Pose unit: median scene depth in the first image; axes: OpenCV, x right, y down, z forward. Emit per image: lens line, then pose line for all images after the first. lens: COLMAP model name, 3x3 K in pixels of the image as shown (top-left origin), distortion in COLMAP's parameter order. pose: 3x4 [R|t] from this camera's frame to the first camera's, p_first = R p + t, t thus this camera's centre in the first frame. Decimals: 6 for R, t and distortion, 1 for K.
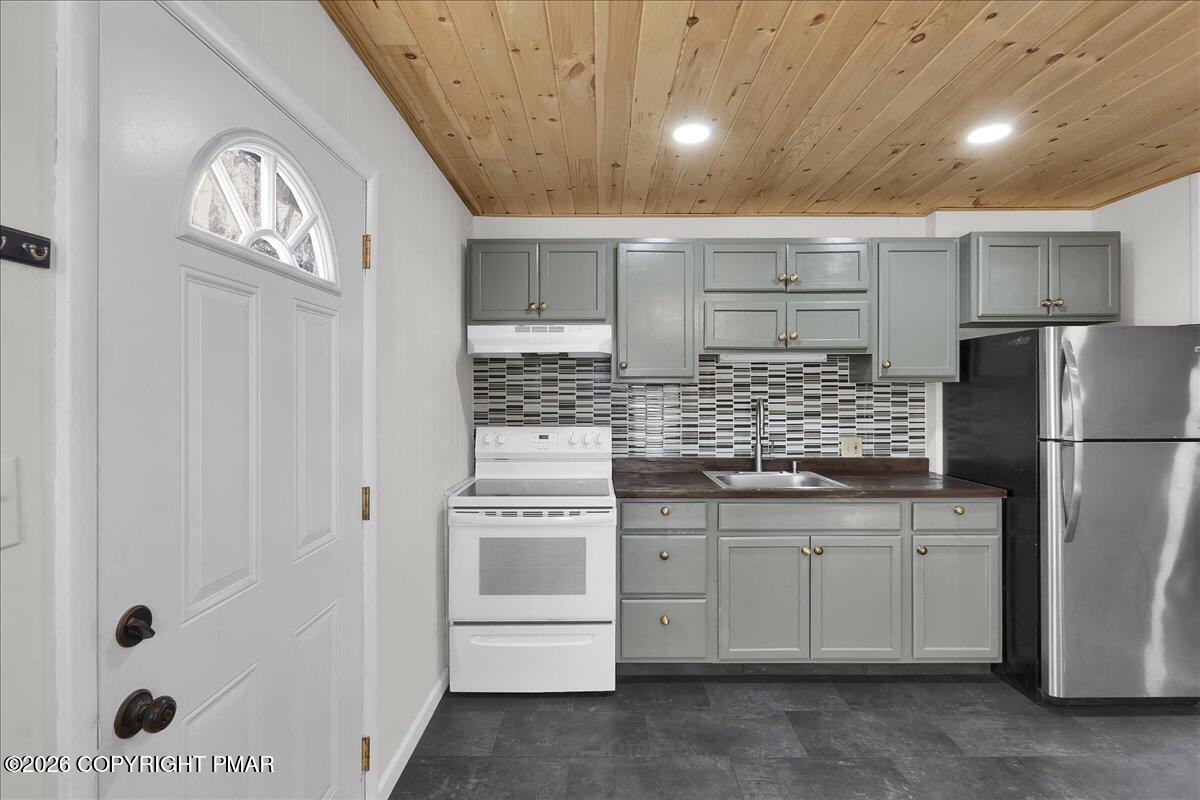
lens RADIAL K [[551.6, 0, 602.4], [0, 551.6, 393.2], [0, 0, 1]] dist [-0.005160, 0.000452]
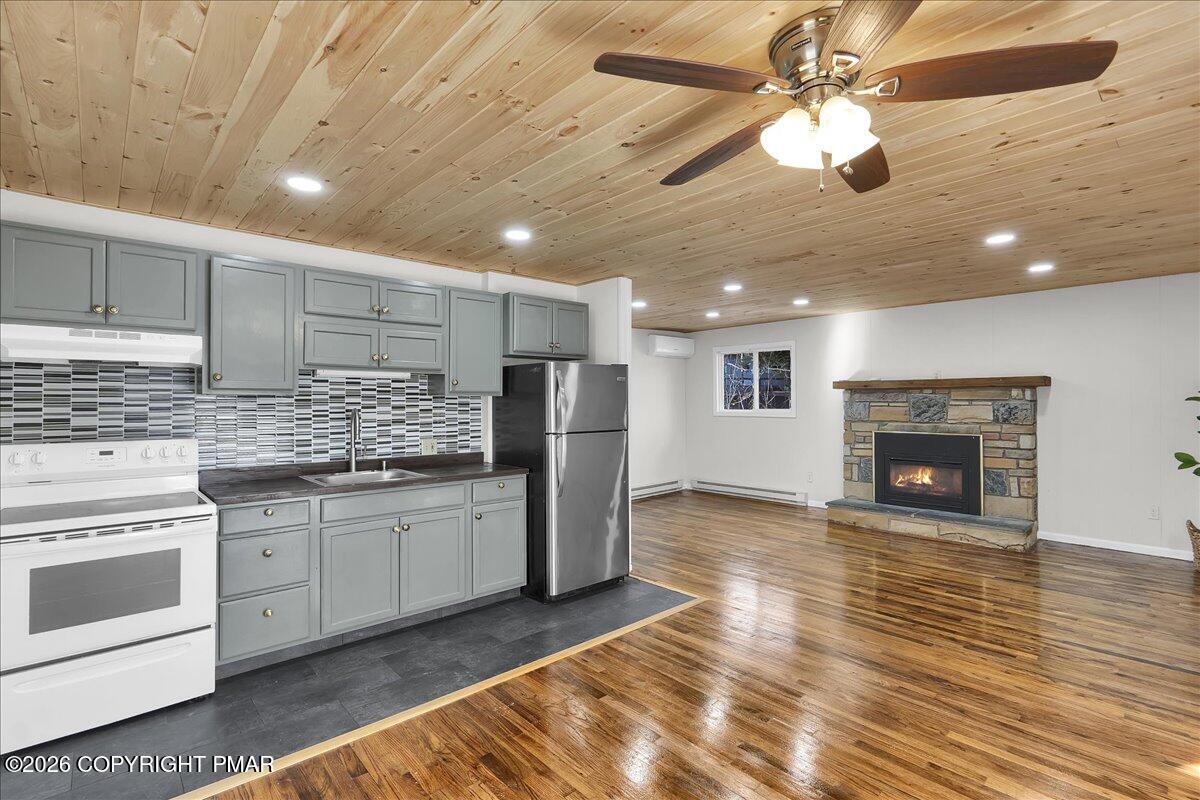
lens RADIAL K [[565.4, 0, 604.6], [0, 565.4, 396.0], [0, 0, 1]] dist [-0.006114, 0.004459]
pose [[0.739271, 0.008230, 0.673358, -0.144618], [0.001303, 0.999906, -0.013652, -0.000503], [-0.673407, 0.010970, 0.739191, -0.266836]]
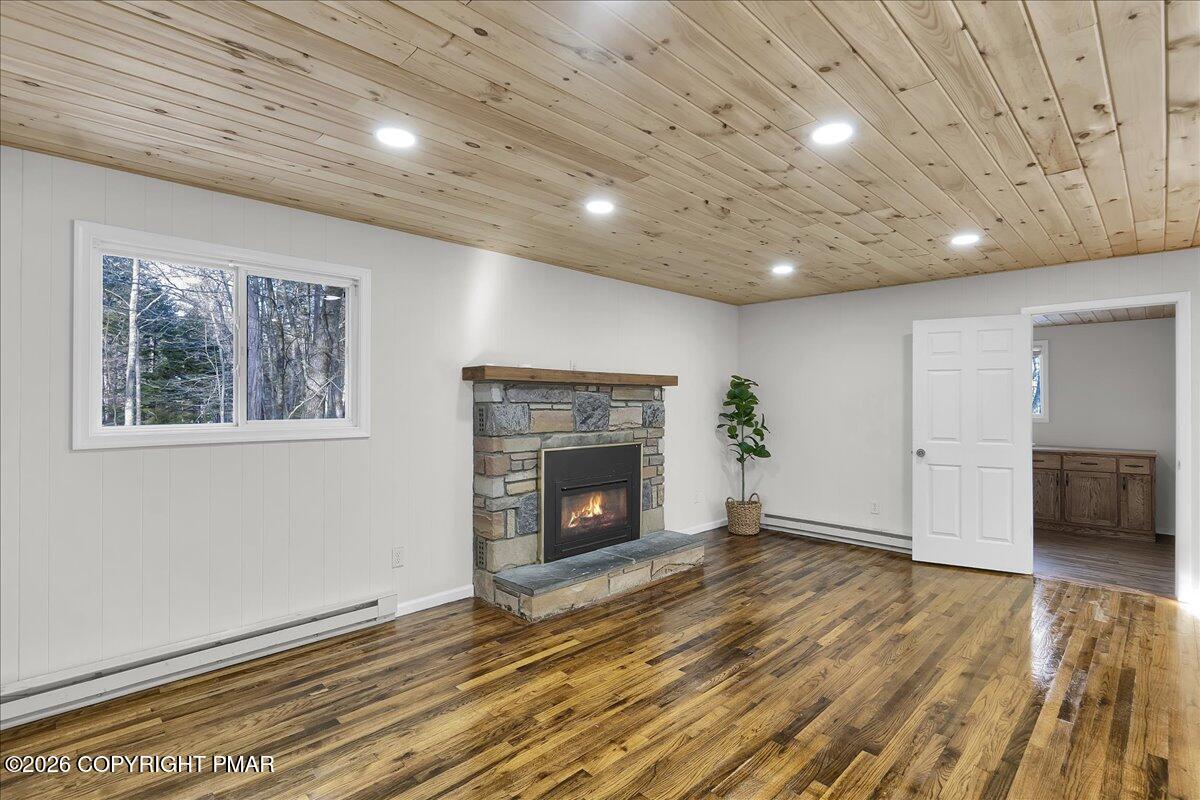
lens RADIAL K [[565.4, 0, 603.9], [0, 565.4, 397.7], [0, 0, 1]] dist [-0.006114, 0.004459]
pose [[-0.703360, 0.009686, 0.710768, 1.112549], [0.004916, 0.999950, -0.008761, -0.006509], [-0.710817, -0.002668, -0.703372, 1.650002]]
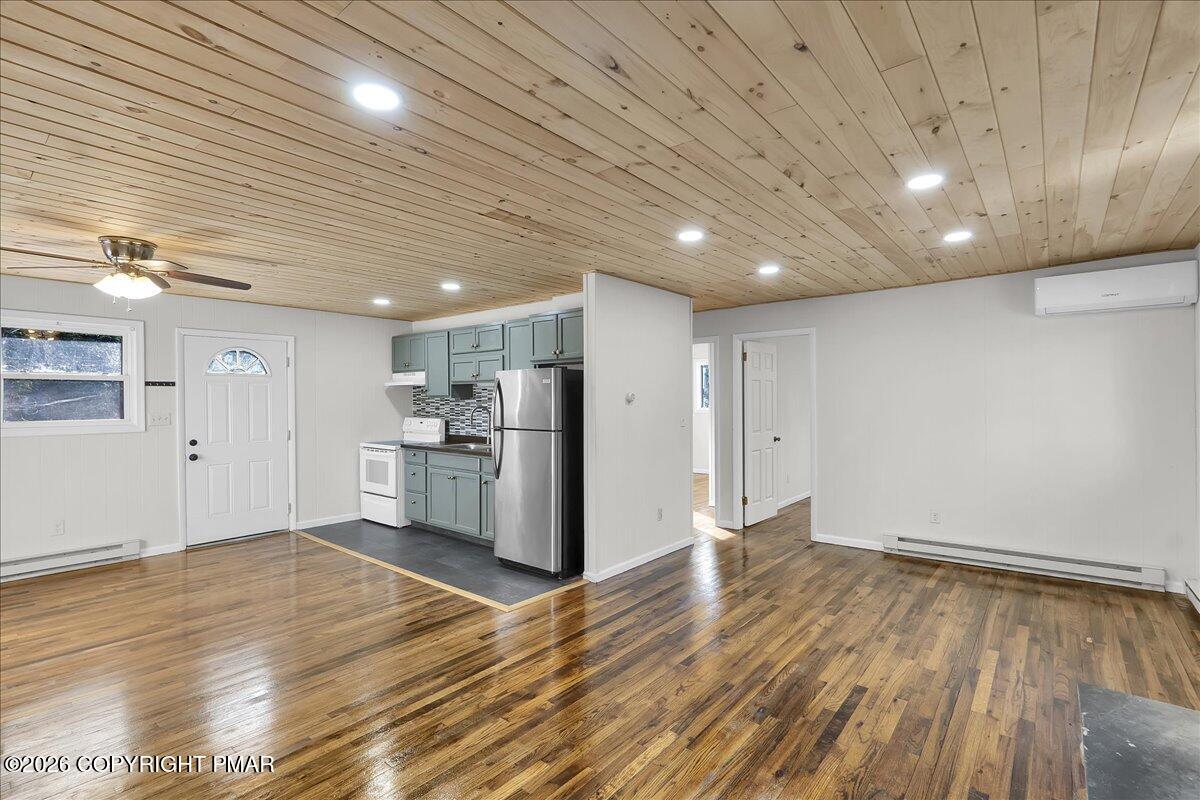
lens RADIAL K [[551.6, 0, 598.1], [0, 551.6, 404.8], [0, 0, 1]] dist [-0.005160, 0.000452]
pose [[0.764902, 0.008378, -0.644092, 2.108958], [-0.000656, 0.999925, 0.012228, -0.020771], [0.644146, -0.008931, 0.764851, -0.253801]]
